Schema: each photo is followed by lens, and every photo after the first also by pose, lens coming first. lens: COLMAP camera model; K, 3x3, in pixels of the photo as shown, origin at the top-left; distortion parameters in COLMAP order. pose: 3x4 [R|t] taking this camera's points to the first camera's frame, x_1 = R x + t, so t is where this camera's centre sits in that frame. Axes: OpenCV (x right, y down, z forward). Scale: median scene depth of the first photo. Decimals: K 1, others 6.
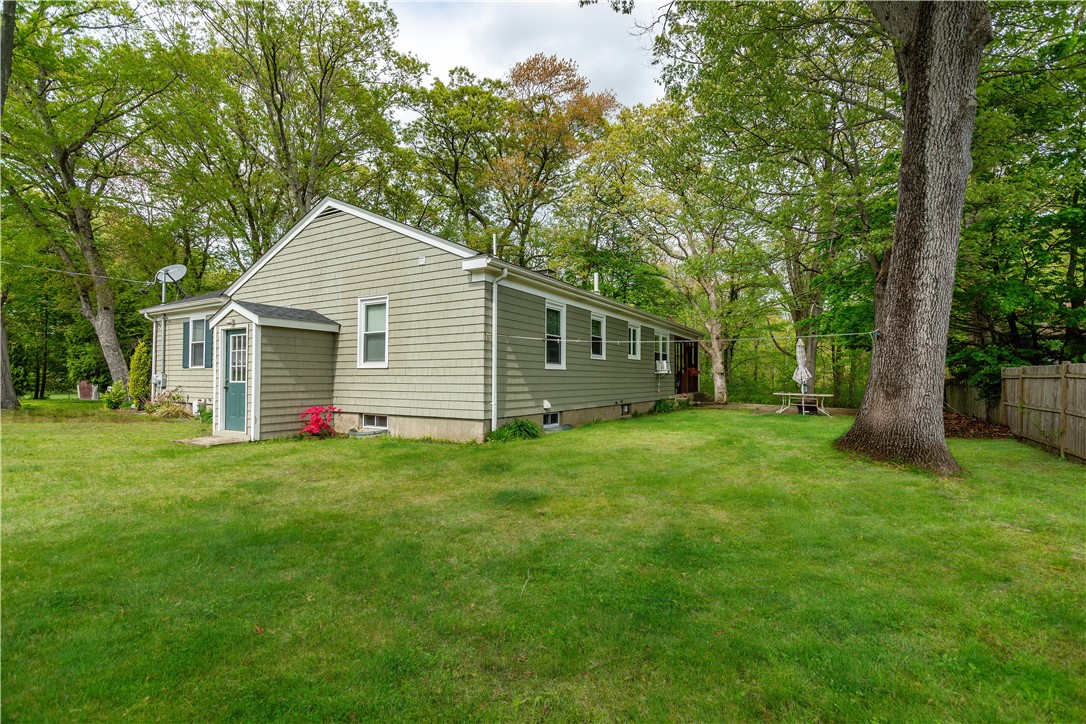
lens RADIAL K [[493.3, 0, 543.0], [0, 493.3, 362.0], [0, 0, 1]] dist [-0.000030, -0.000005]
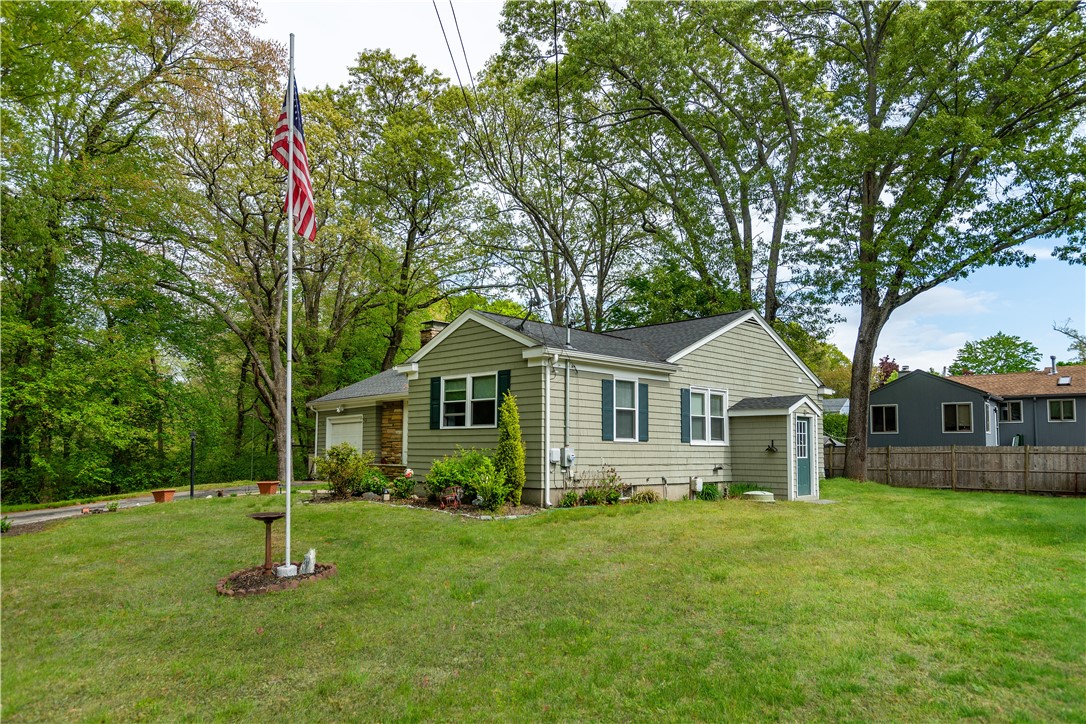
lens RADIAL K [[783.0, 0, 543.0], [0, 783.0, 362.0], [0, 0, 1]] dist [-0.002073, -0.000445]
pose [[0.221943, 0.107607, 0.969104, -1.955594], [-0.029760, 0.994176, -0.103575, 0.019981], [-0.974605, -0.005853, 0.223853, 0.839319]]
